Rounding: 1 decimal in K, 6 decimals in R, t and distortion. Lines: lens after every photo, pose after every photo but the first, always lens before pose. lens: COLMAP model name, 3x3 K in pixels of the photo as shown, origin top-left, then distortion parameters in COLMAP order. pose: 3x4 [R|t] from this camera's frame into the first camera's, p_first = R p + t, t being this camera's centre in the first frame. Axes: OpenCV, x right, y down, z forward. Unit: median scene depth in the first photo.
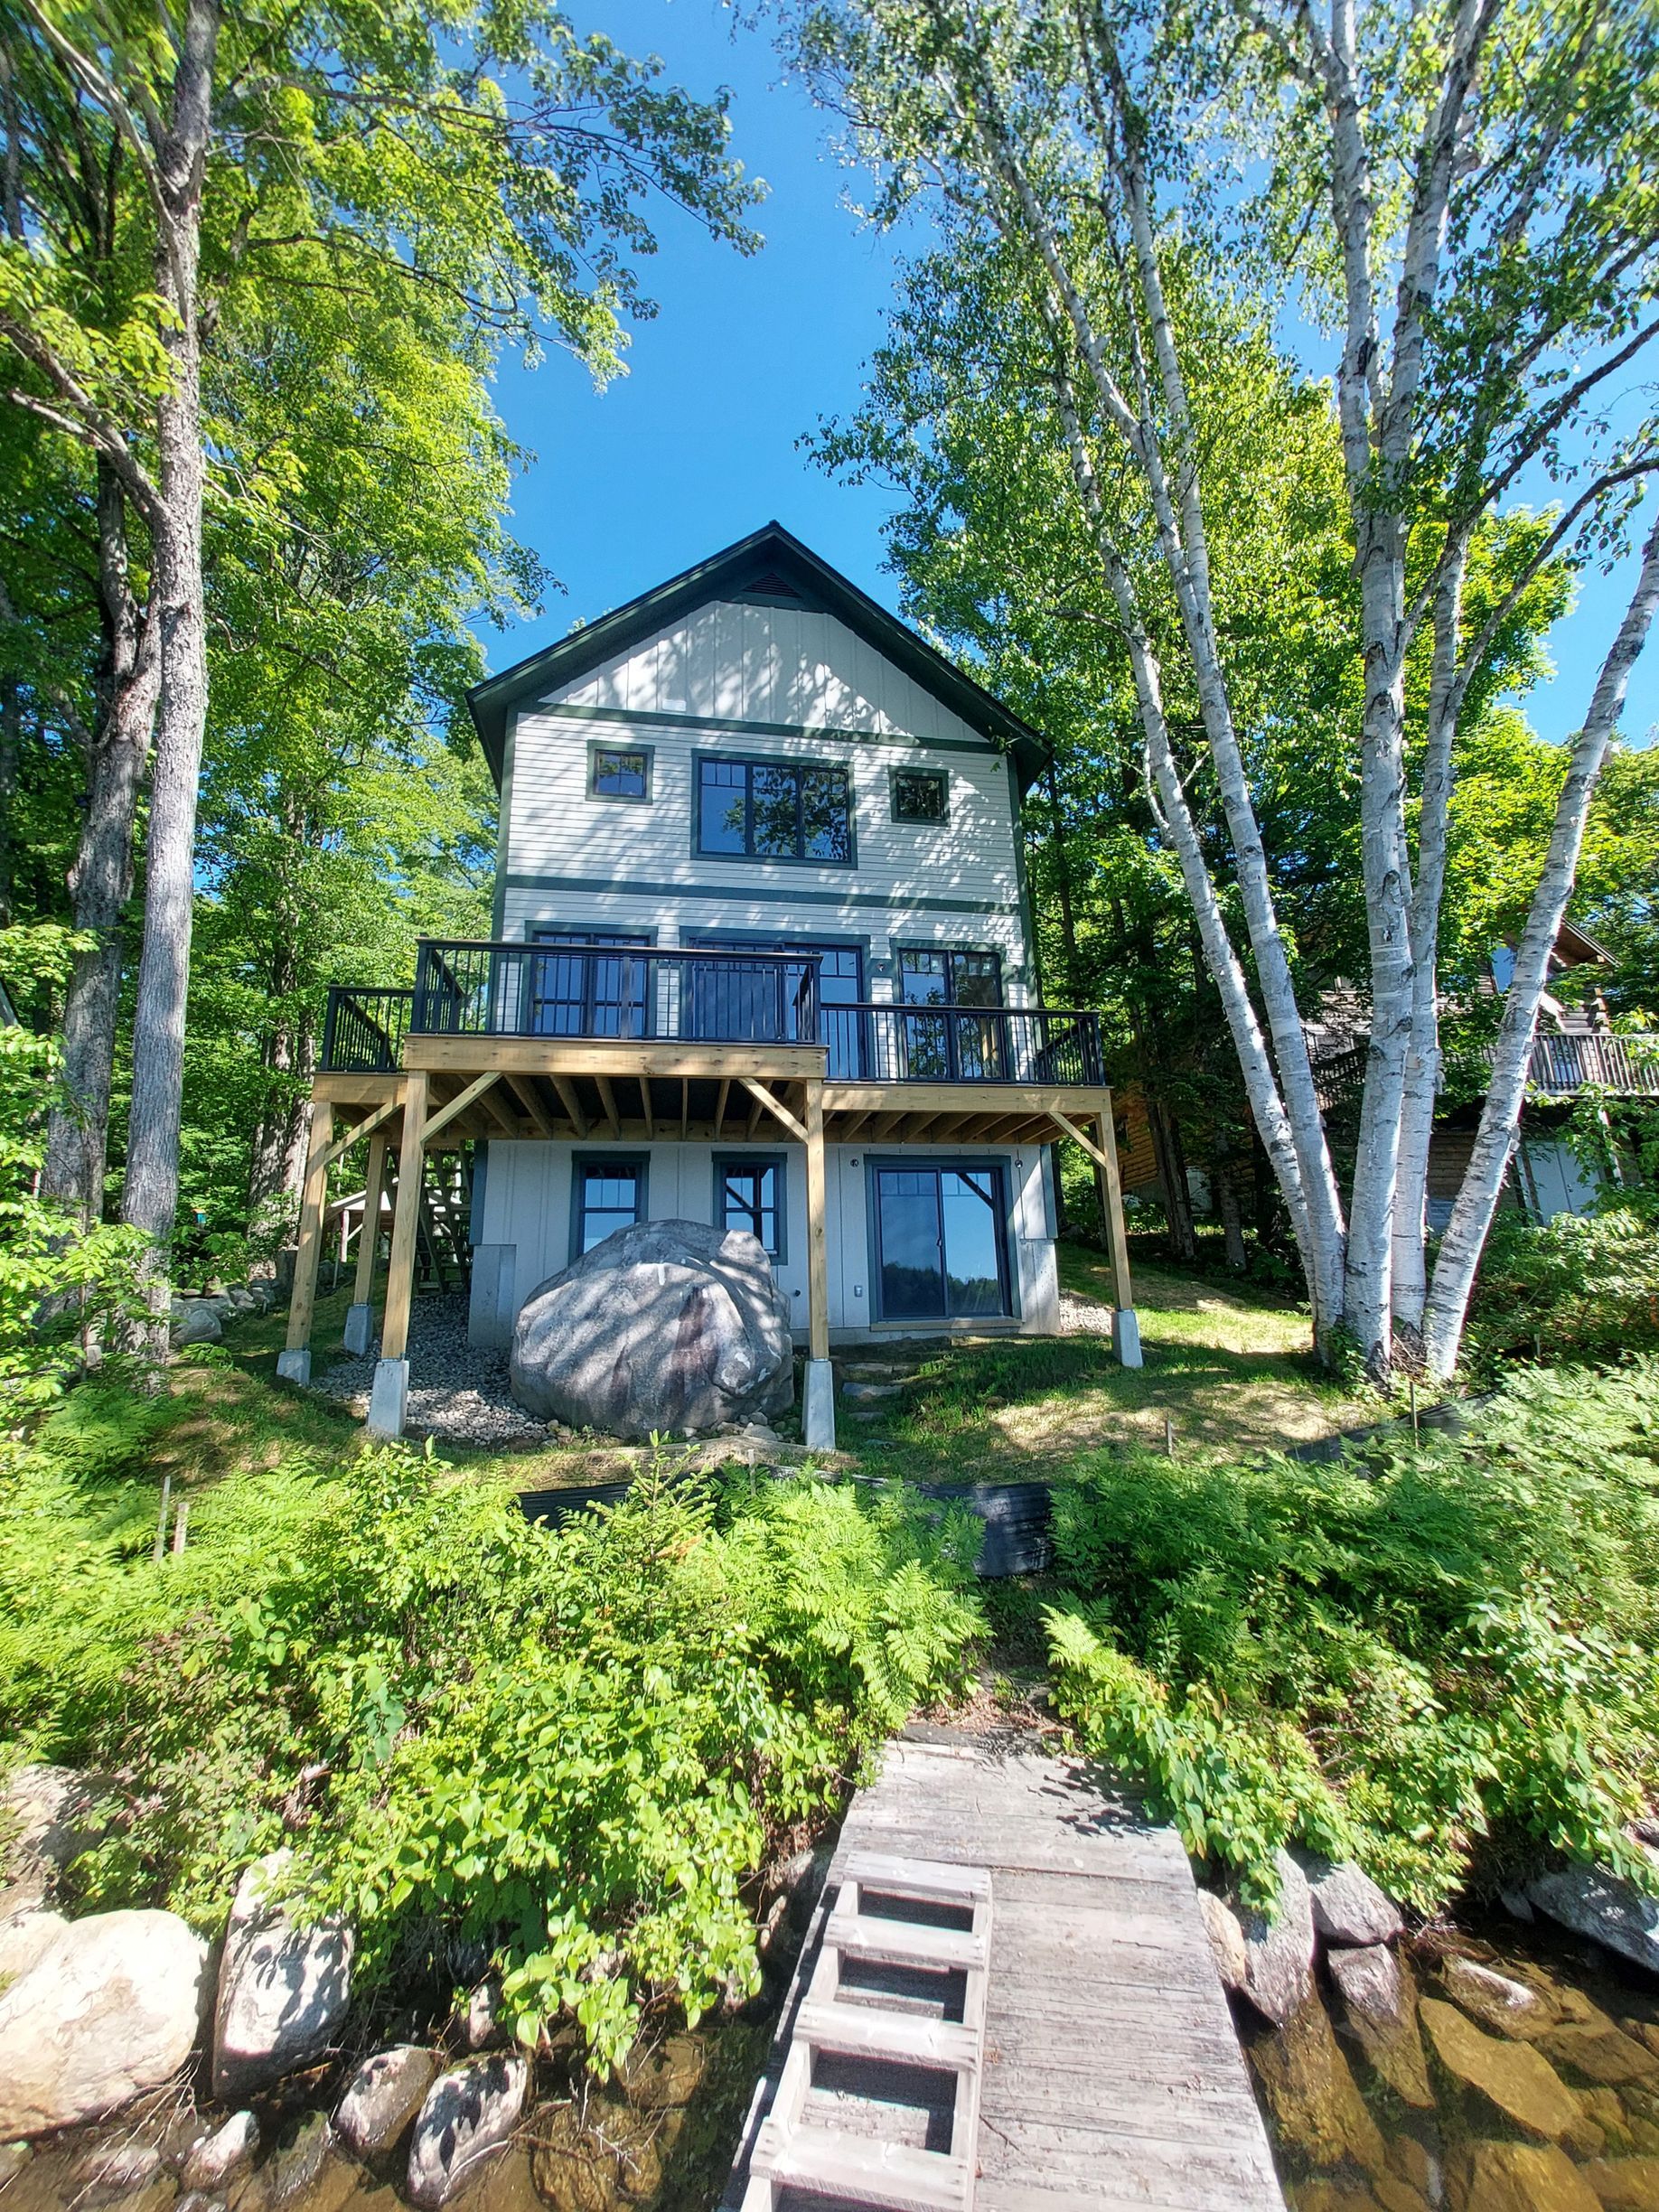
lens RADIAL K [[891.6, 0, 832.4], [0, 891.6, 1097.3], [0, 0, 1]] dist [0.000088, 0.000158]
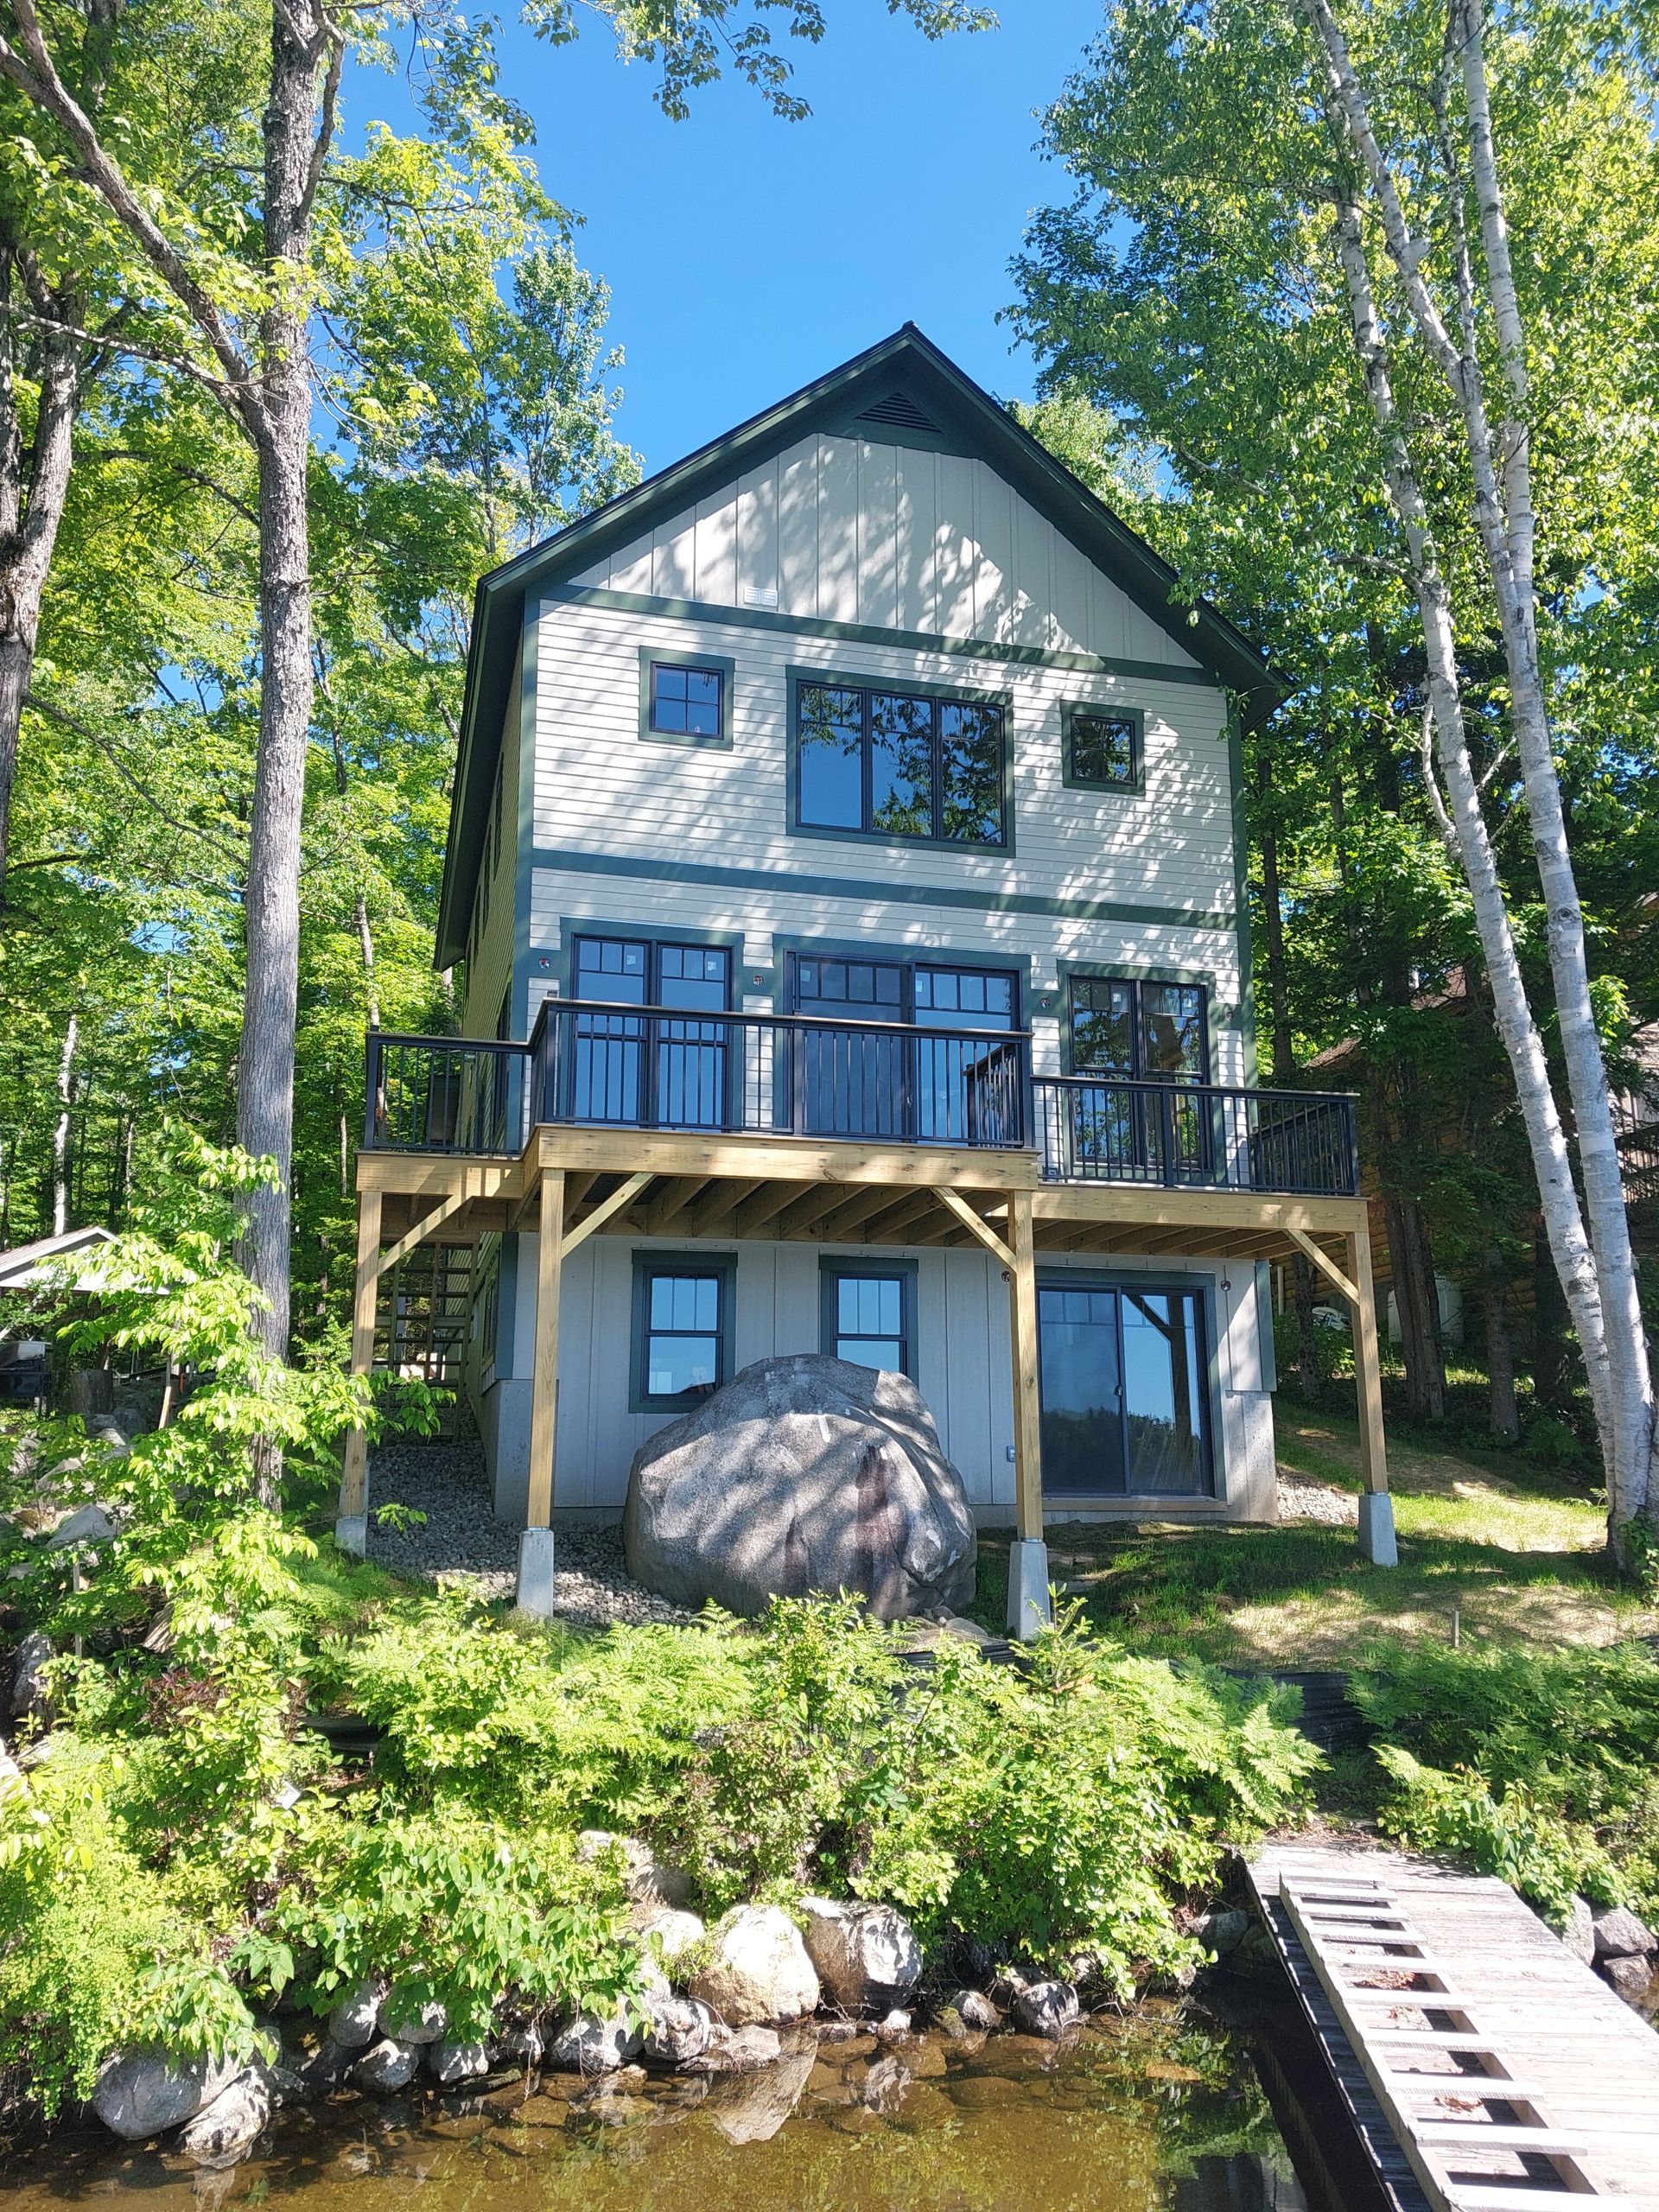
lens RADIAL K [[1753.9, 0, 846.4], [0, 1753.9, 1114.7], [0, 0, 1]] dist [0.006155, -0.004537]
pose [[0.995809, 0.044692, 0.079796, -0.219223], [-0.046794, 0.998600, 0.024672, -0.086532], [-0.078582, -0.028303, 0.996506, -0.390653]]
